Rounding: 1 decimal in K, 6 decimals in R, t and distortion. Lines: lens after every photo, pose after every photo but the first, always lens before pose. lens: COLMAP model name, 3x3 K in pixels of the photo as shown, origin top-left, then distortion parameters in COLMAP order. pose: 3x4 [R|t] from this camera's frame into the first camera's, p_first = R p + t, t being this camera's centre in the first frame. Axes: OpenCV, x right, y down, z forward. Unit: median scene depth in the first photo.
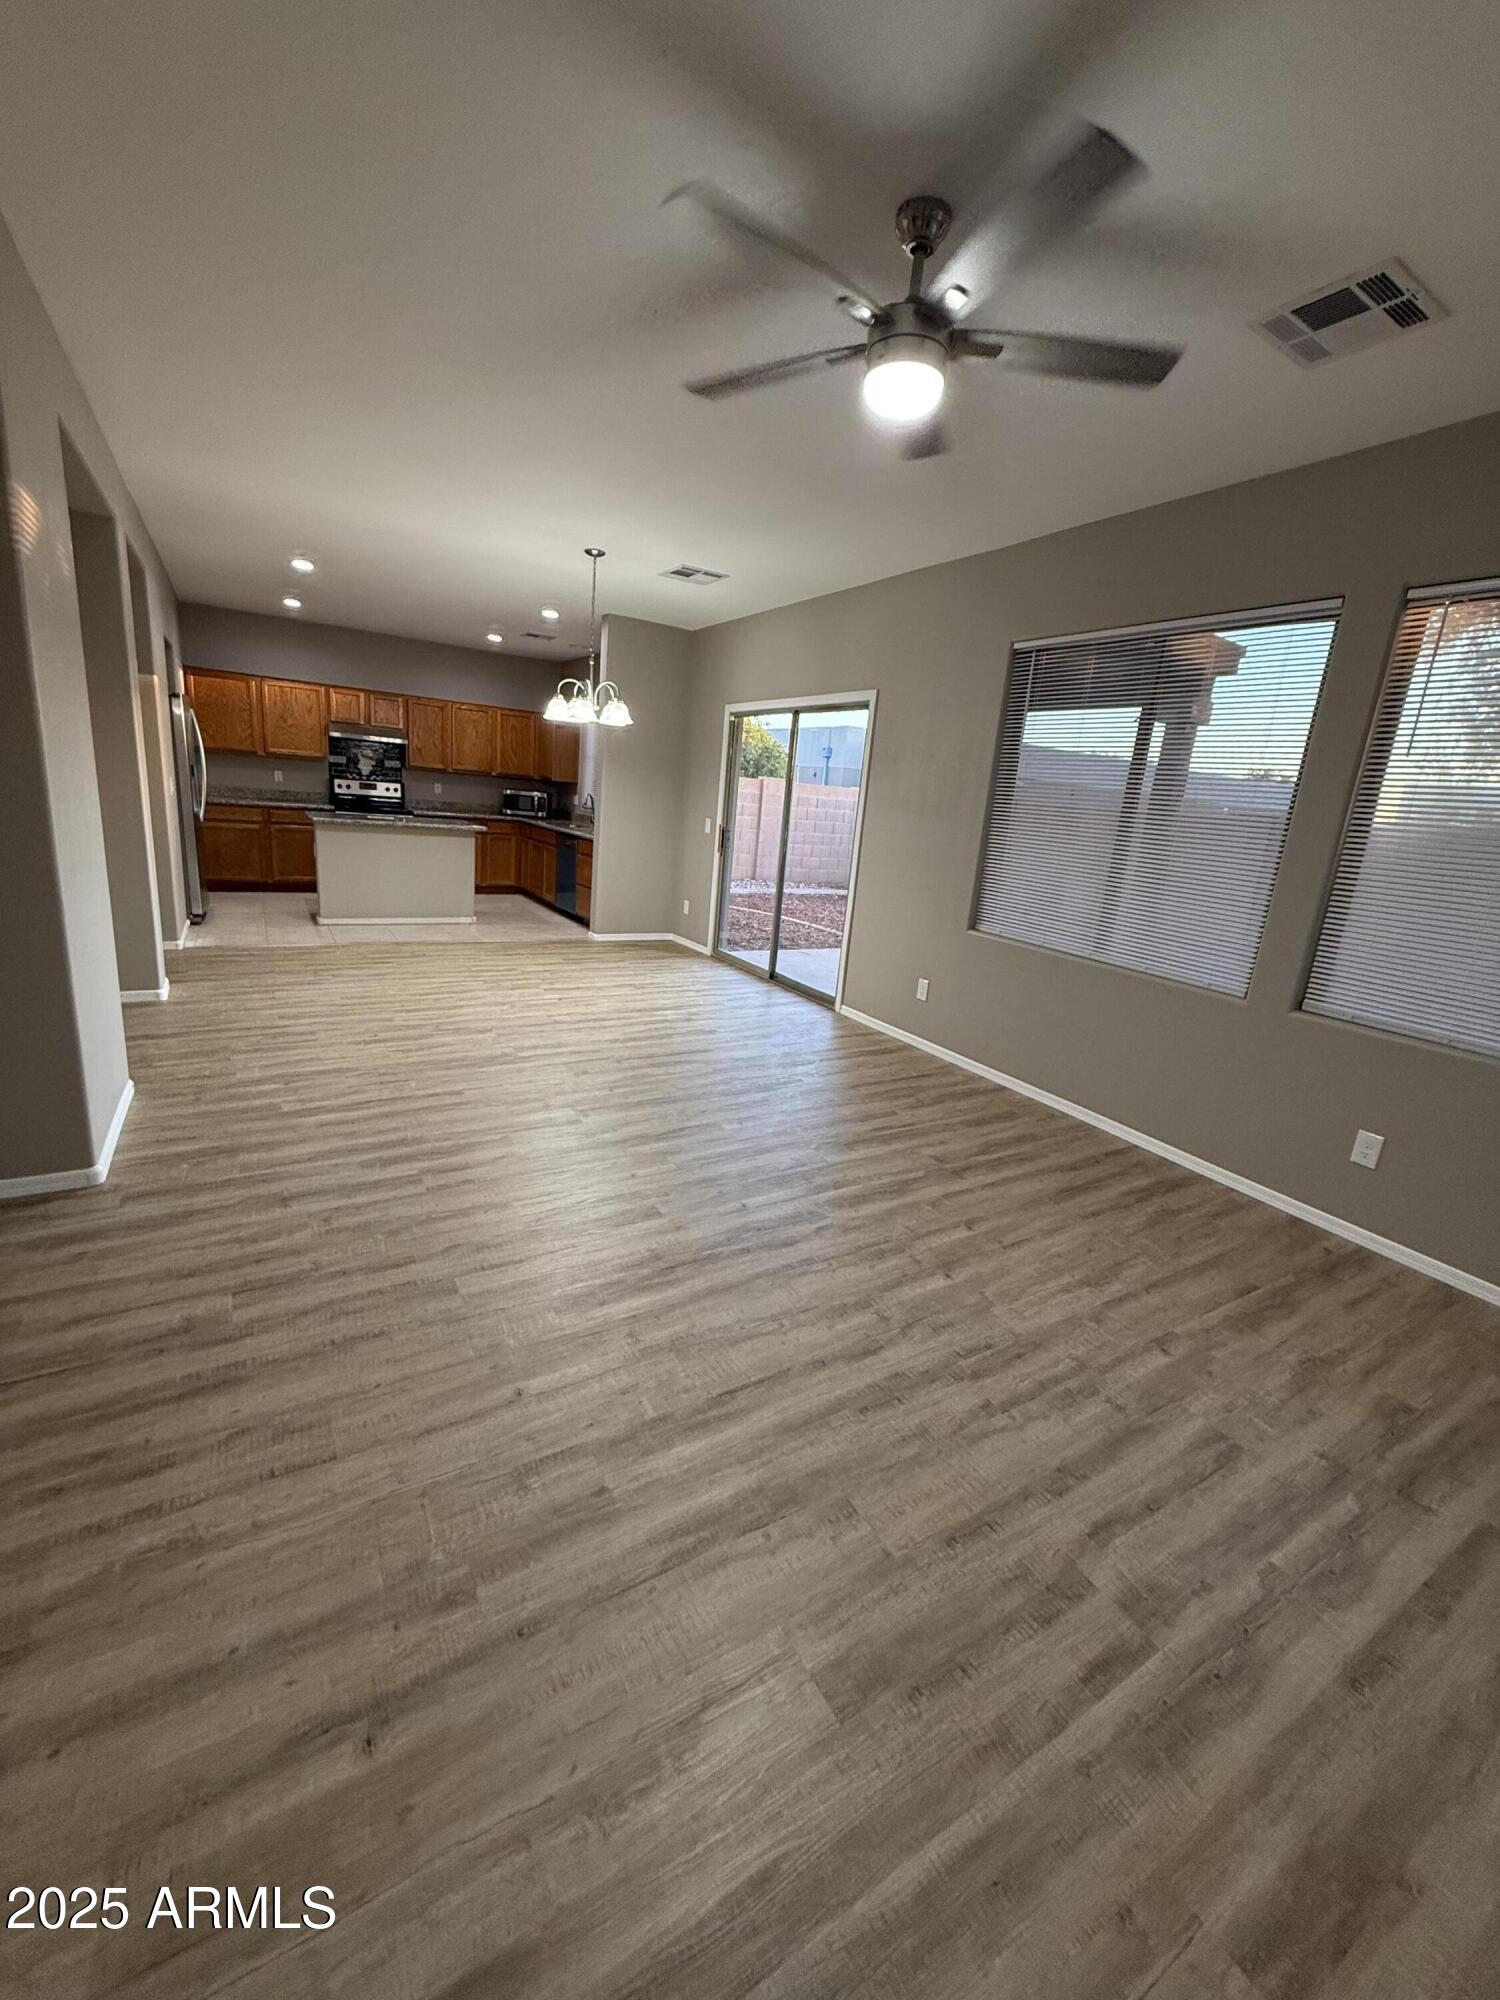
lens RADIAL K [[801.9, 0, 745.7], [0, 801.9, 997.2], [0, 0, 1]] dist [0.000684, 0.000136]
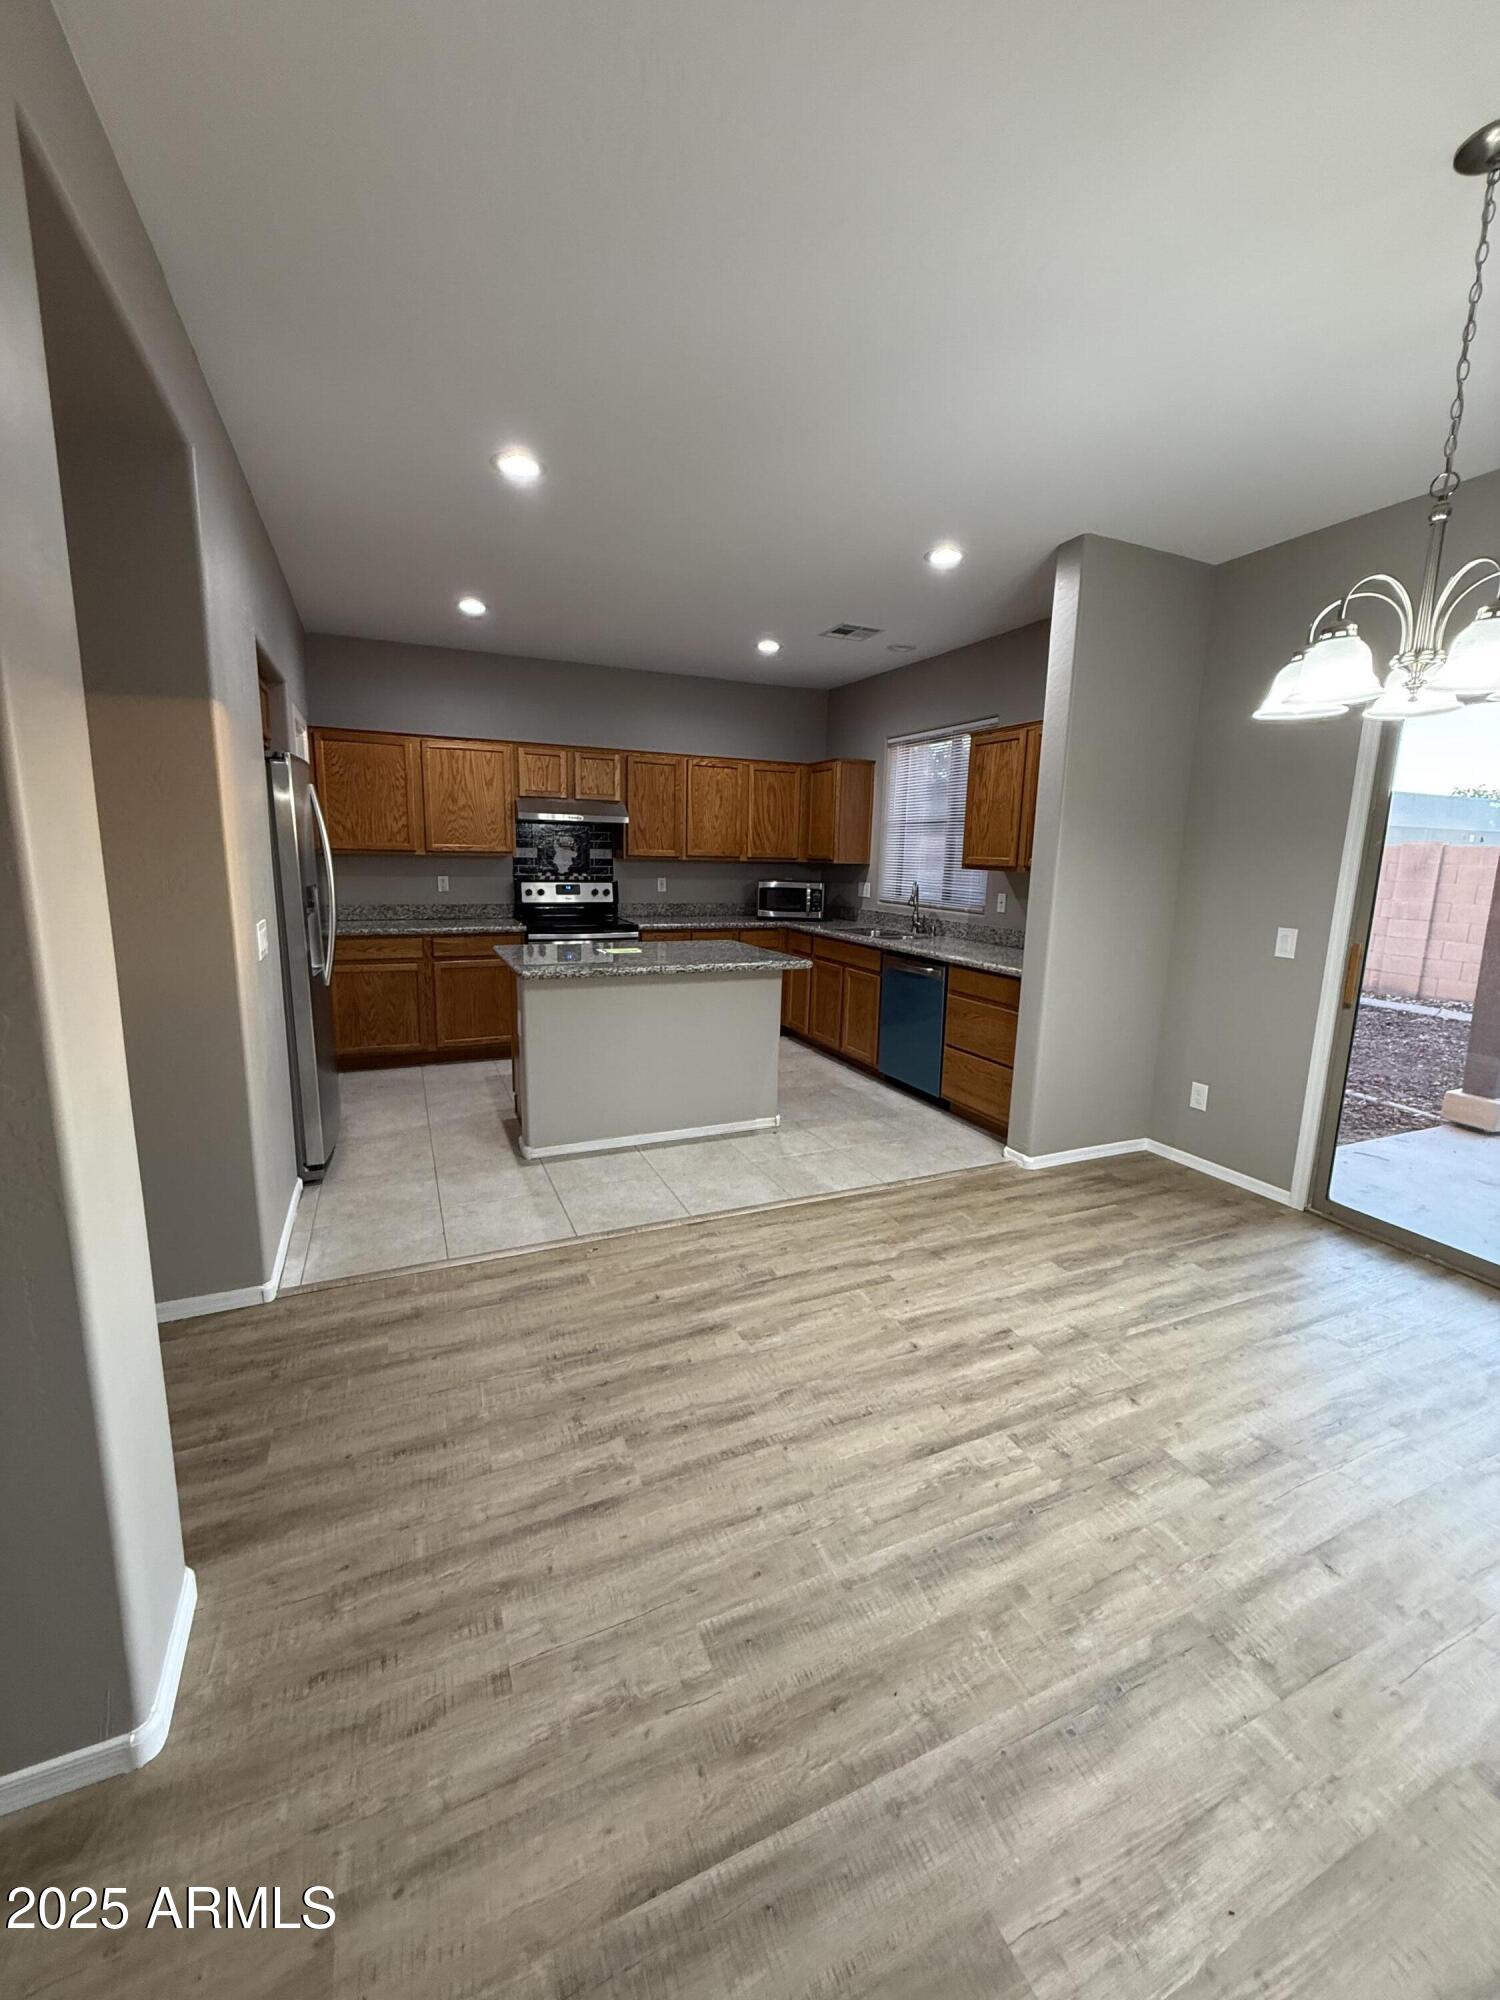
lens RADIAL K [[801.9, 0, 753.8], [0, 801.9, 999.7], [0, 0, 1]] dist [0.000684, 0.000136]
pose [[0.990806, -0.040669, -0.129031, -0.239756], [0.031663, 0.996966, -0.071102, -0.121681], [0.131531, 0.066363, 0.989088, 0.373429]]
